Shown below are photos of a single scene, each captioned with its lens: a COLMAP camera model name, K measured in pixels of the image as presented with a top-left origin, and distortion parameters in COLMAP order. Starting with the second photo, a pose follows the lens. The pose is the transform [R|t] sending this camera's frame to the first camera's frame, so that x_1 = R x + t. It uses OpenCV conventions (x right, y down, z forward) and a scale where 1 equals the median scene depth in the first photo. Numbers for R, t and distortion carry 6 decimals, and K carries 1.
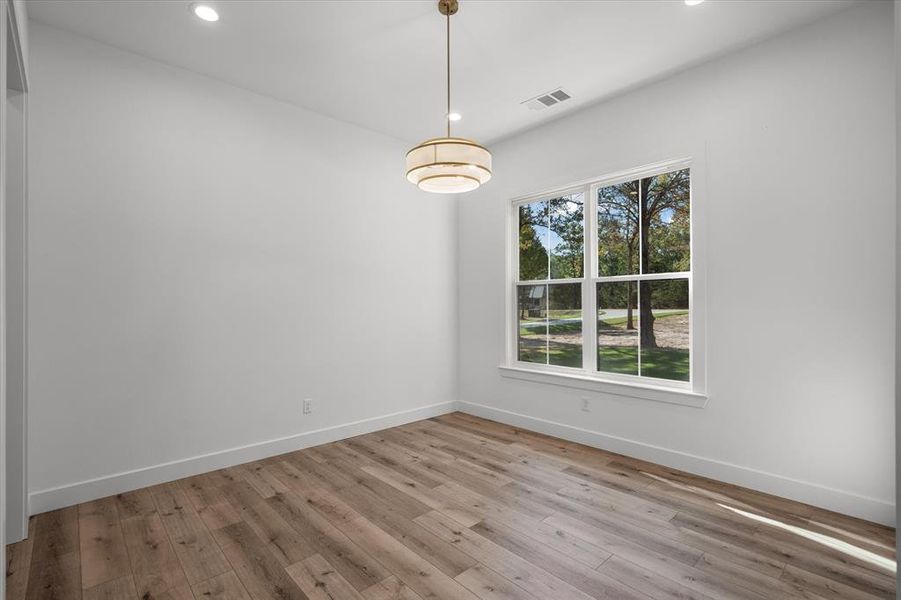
lens RADIAL K [[416.5, 0, 448.7], [0, 416.5, 309.3], [0, 0, 1]] dist [0.002866, 0.000173]
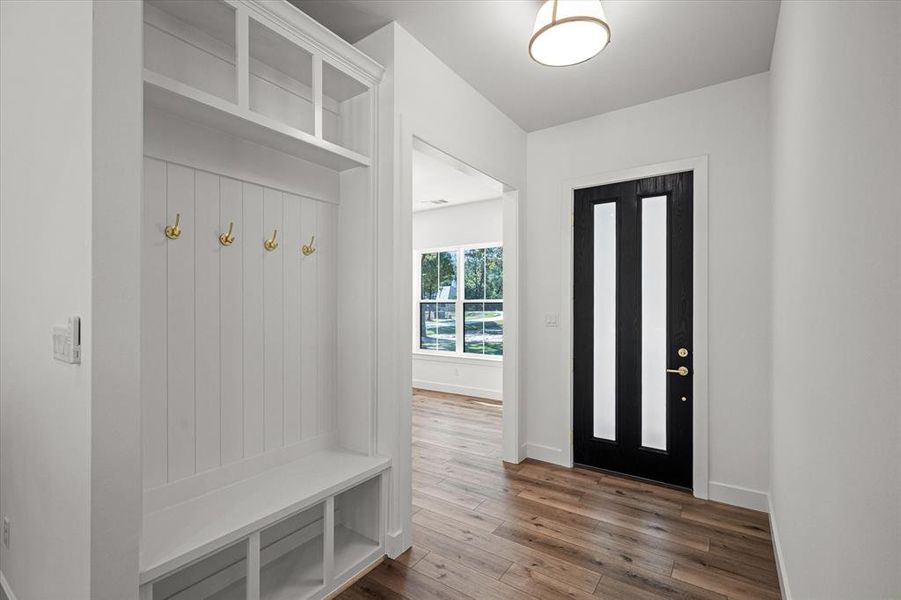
lens RADIAL K [[417.8, 0, 445.5], [0, 417.8, 306.1], [0, 0, 1]] dist [0.002506, -0.000470]
pose [[0.978066, 0.006274, 0.208202, -0.137025], [-0.004560, 0.999952, -0.008712, -0.052102], [-0.208247, 0.007572, 0.978047, -1.089114]]
